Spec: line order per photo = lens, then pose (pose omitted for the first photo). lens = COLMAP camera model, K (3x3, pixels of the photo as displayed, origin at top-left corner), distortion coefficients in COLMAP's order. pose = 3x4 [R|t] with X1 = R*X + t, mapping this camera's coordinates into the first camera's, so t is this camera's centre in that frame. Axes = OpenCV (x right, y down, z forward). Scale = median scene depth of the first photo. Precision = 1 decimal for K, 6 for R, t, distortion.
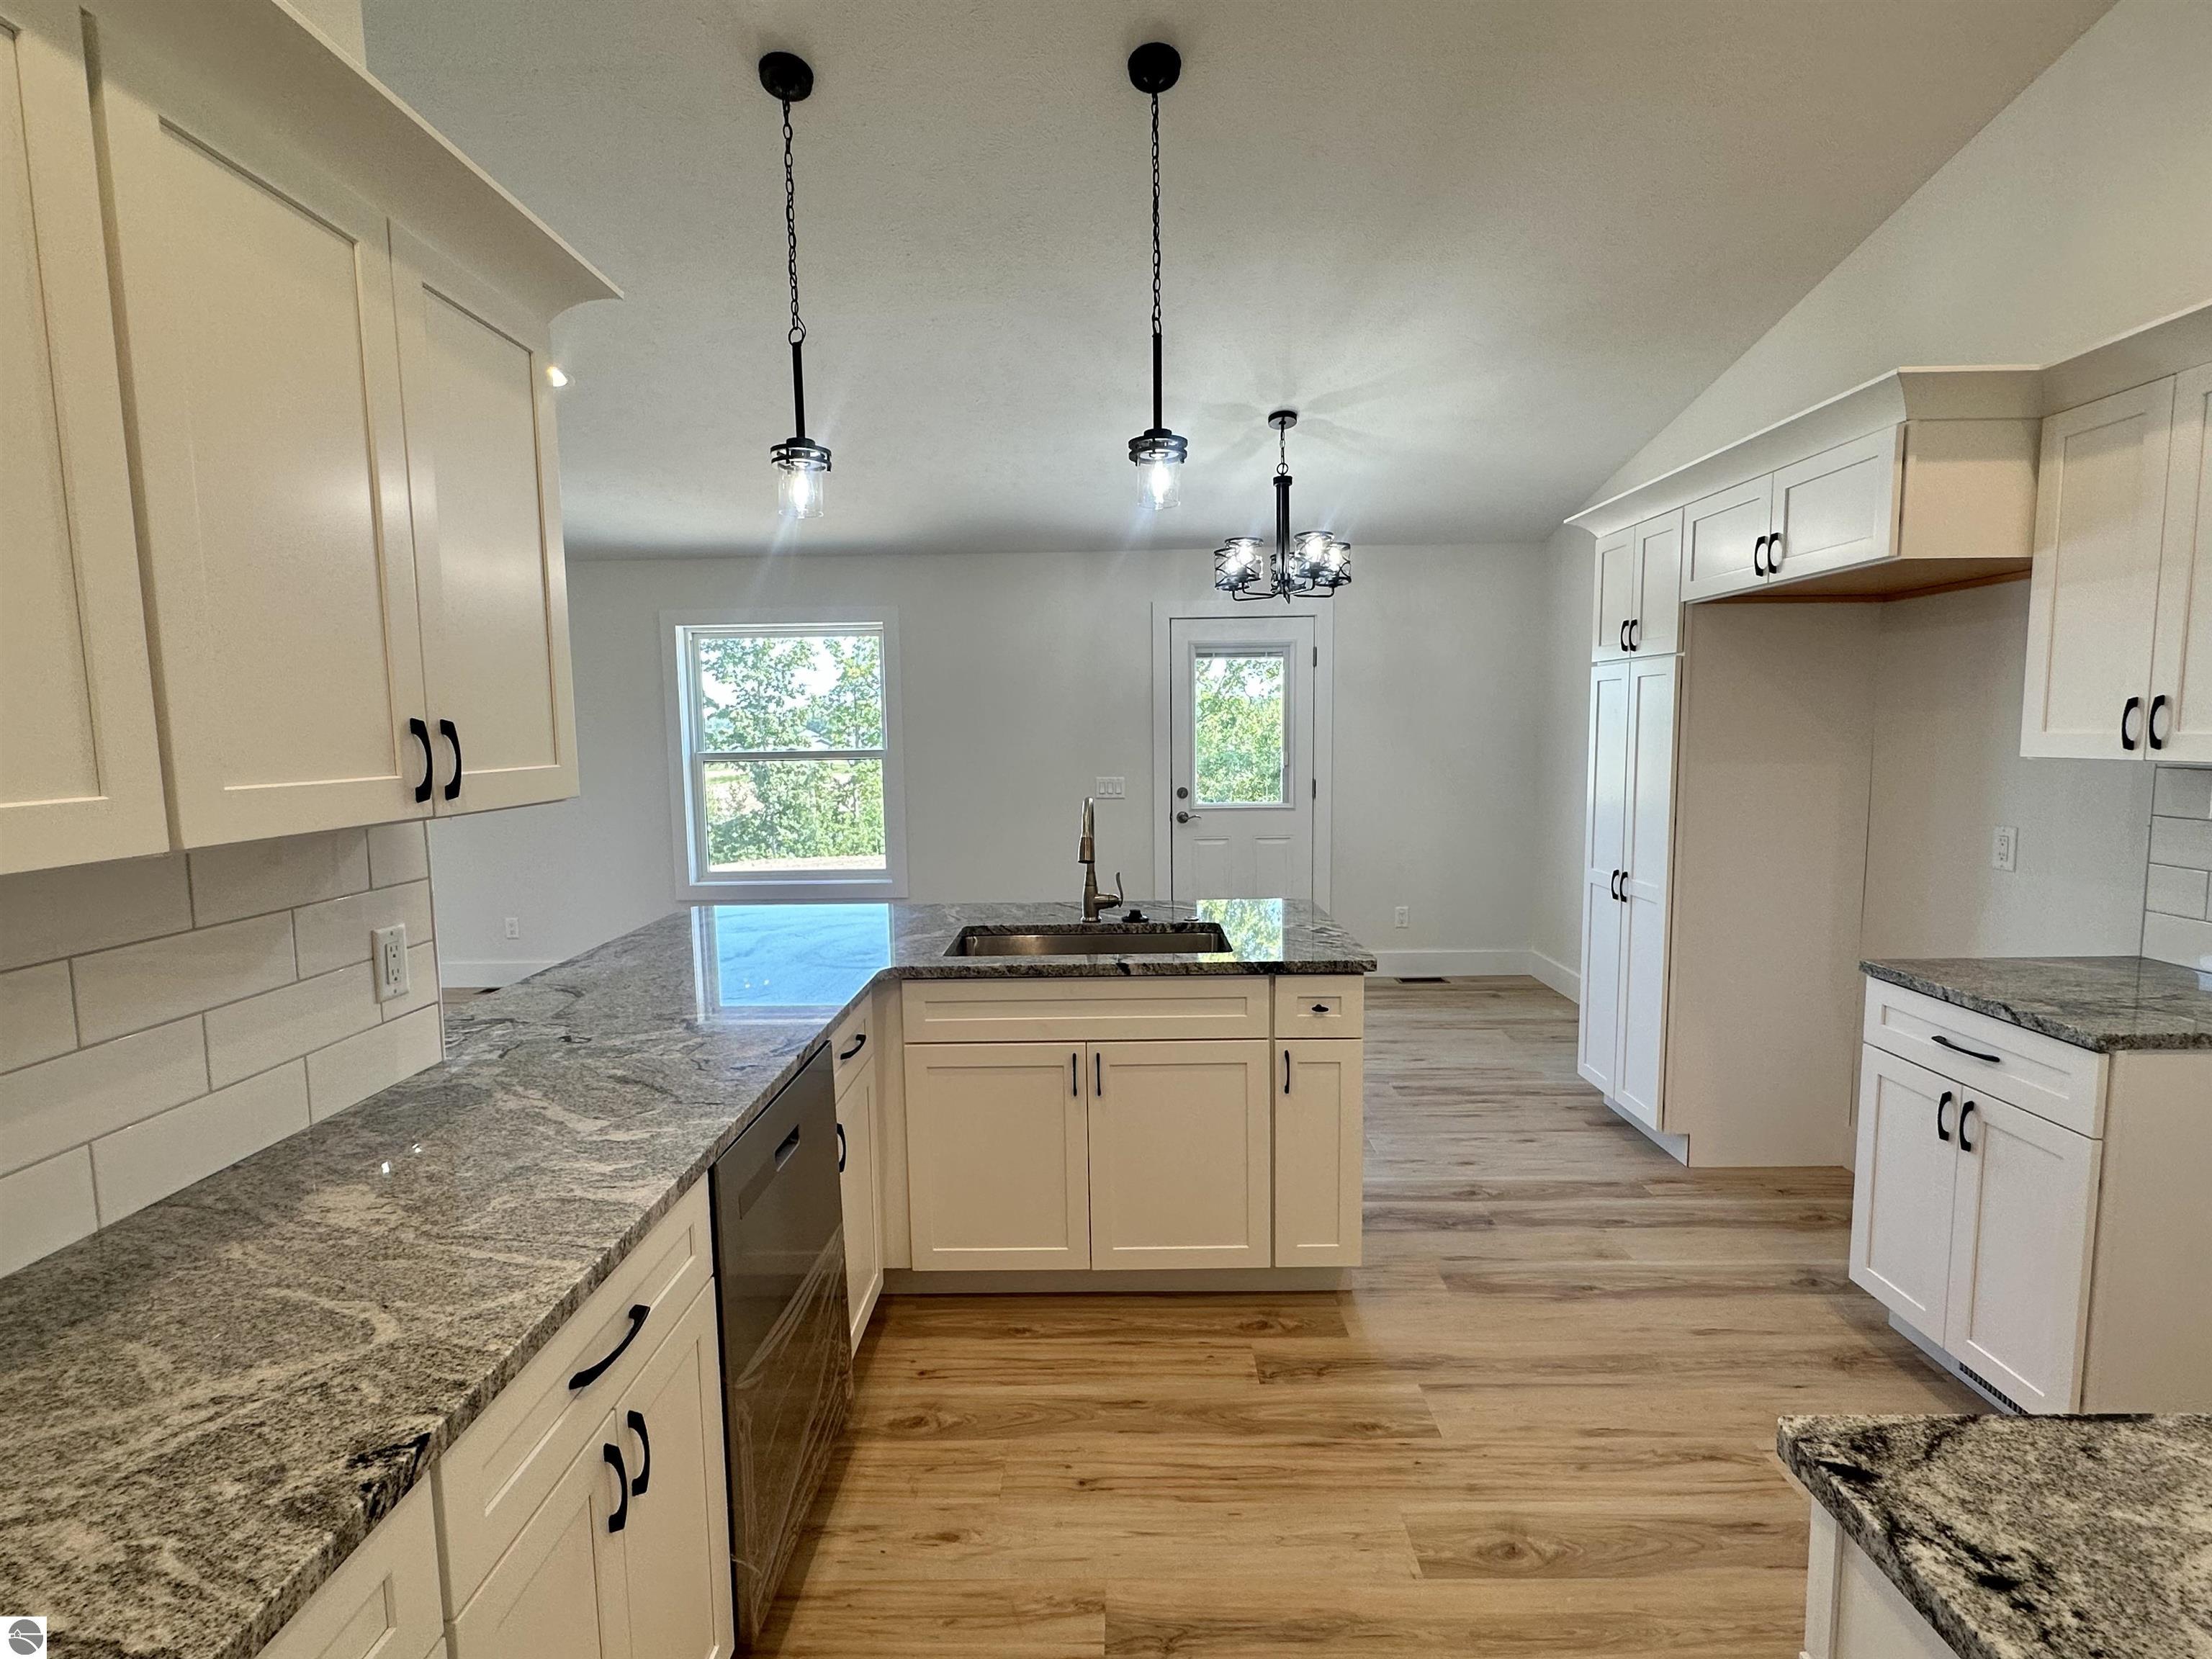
lens RADIAL K [[1049.2, 0, 1110.4], [0, 1049.2, 826.3], [0, 0, 1]] dist [0.001643, 0.000112]
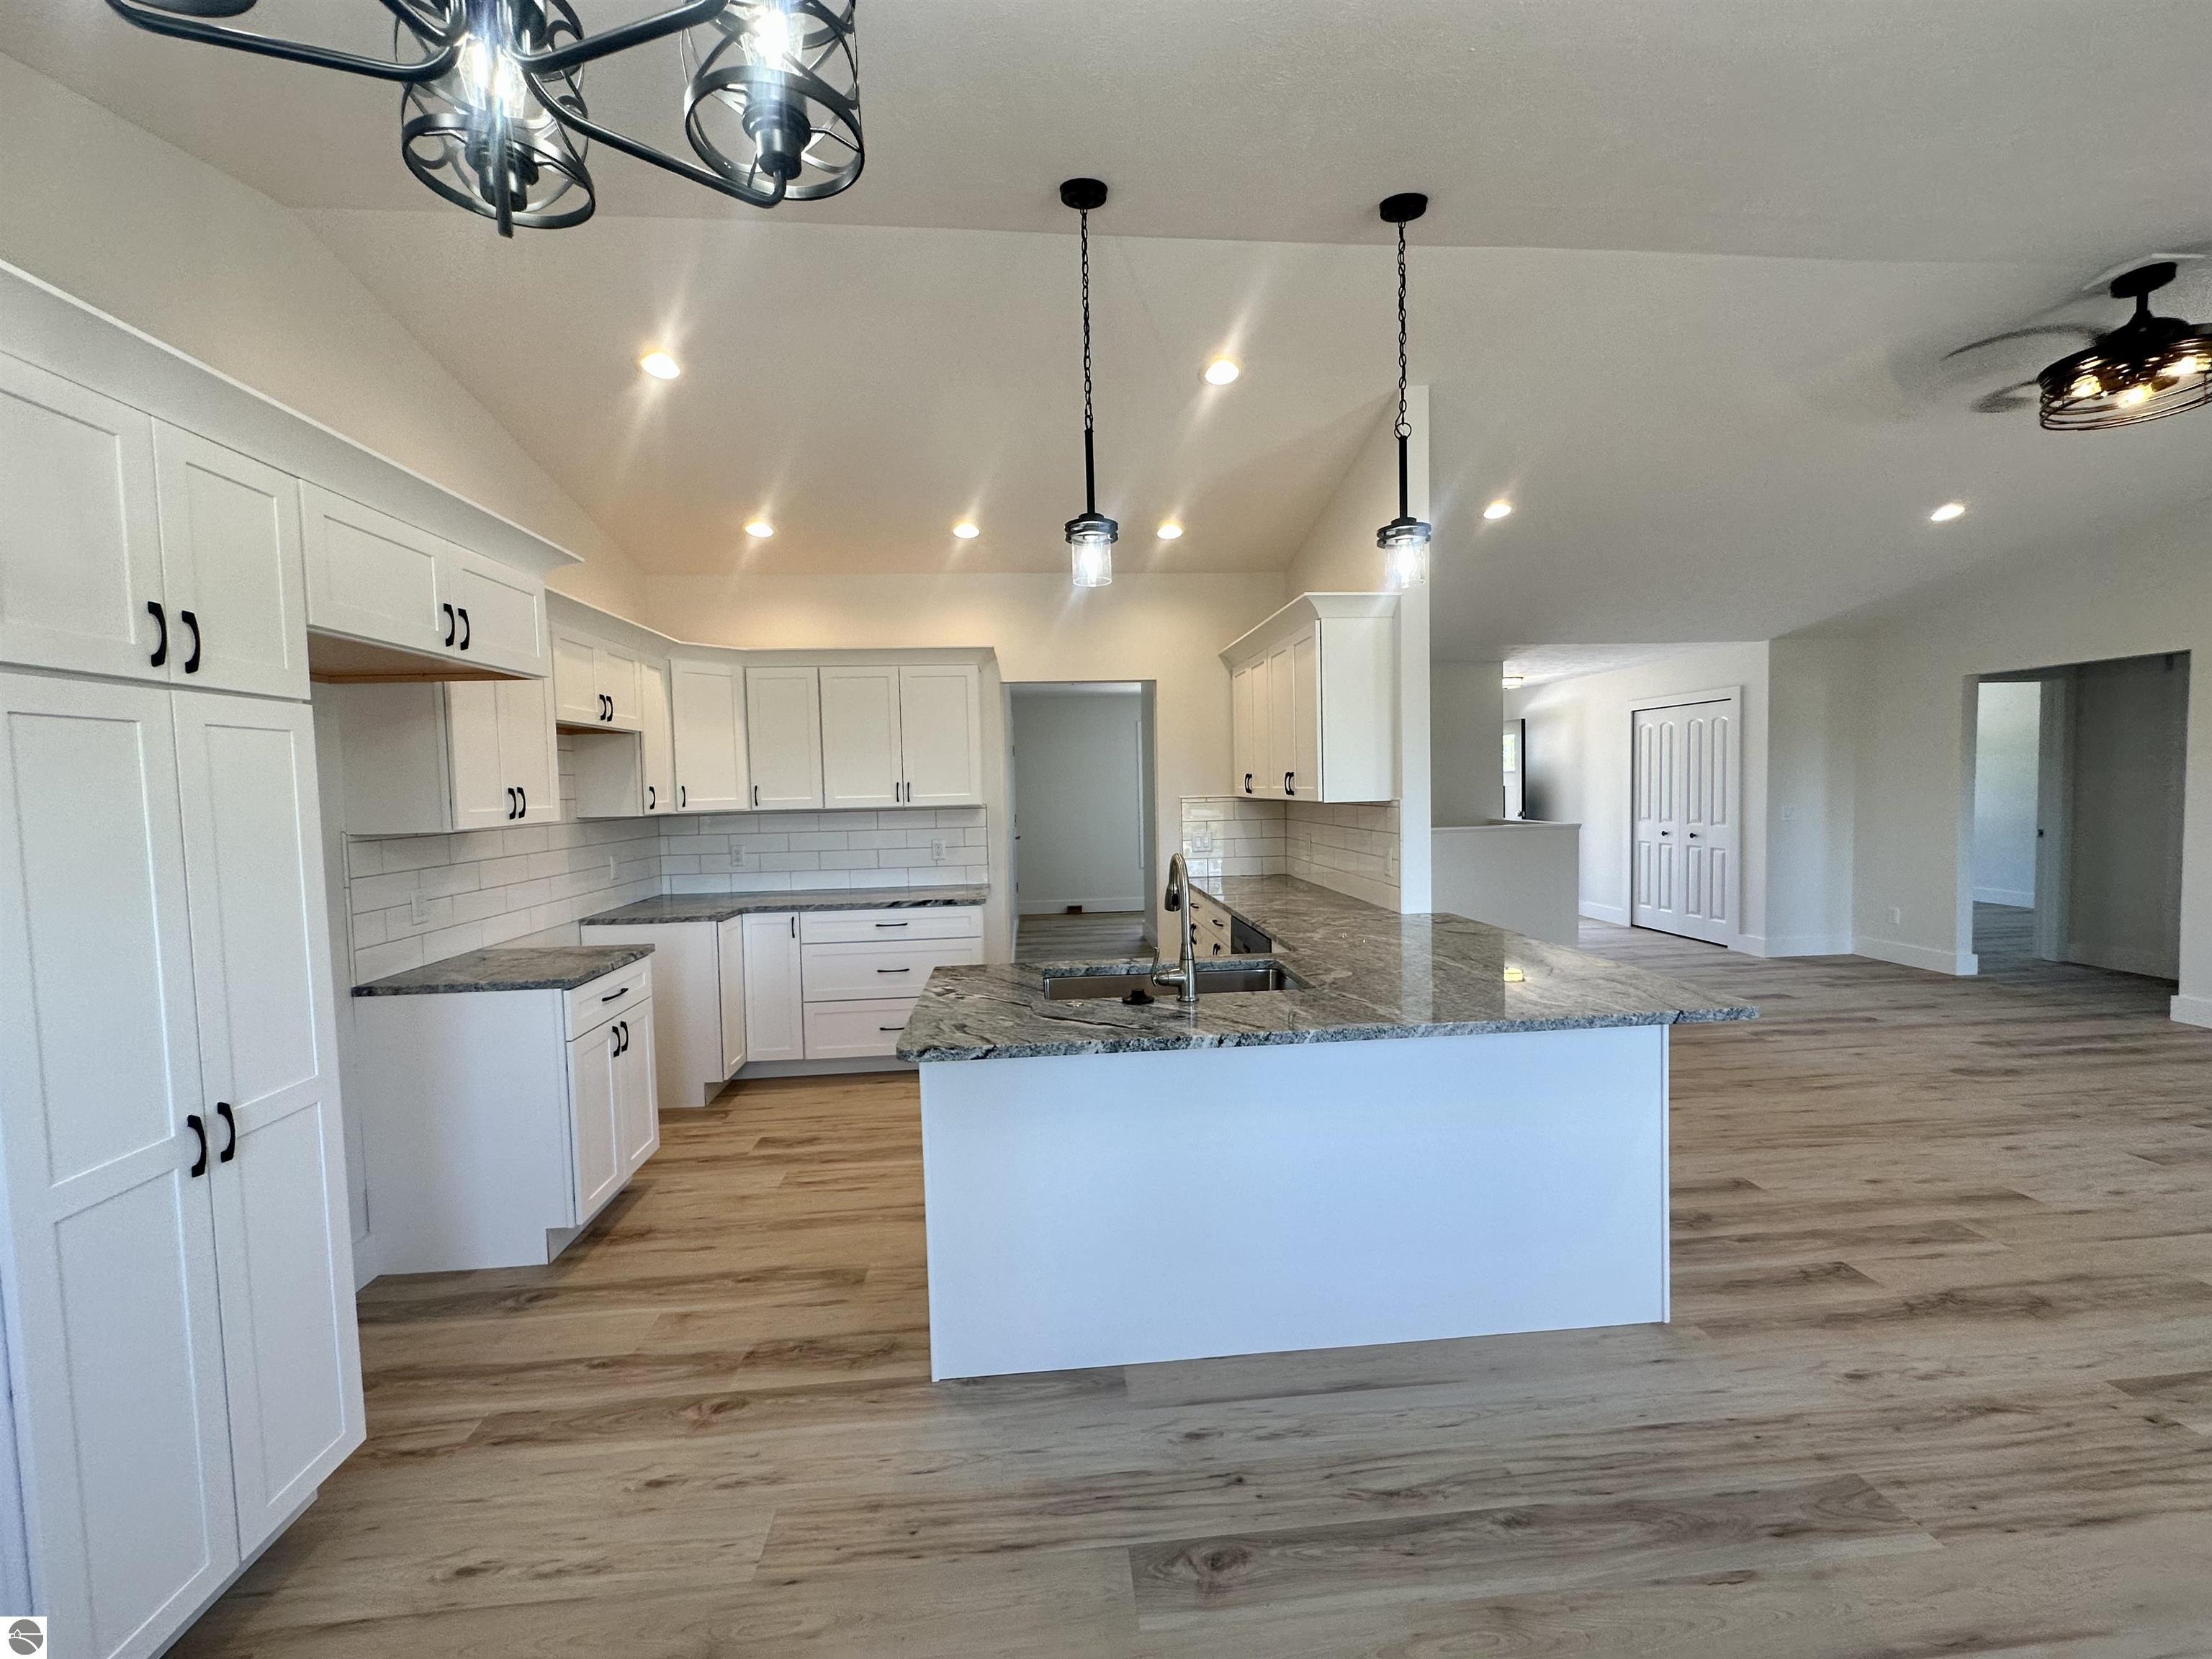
lens RADIAL K [[880.7, 0, 1102.2], [0, 880.7, 826.9], [0, 0, 1]] dist [-0.001978, 0.000227]
pose [[-0.993992, 0.048912, -0.097914, 0.100850], [0.034390, 0.988855, 0.144856, -0.135782], [0.103908, 0.140619, -0.984596, 1.449272]]
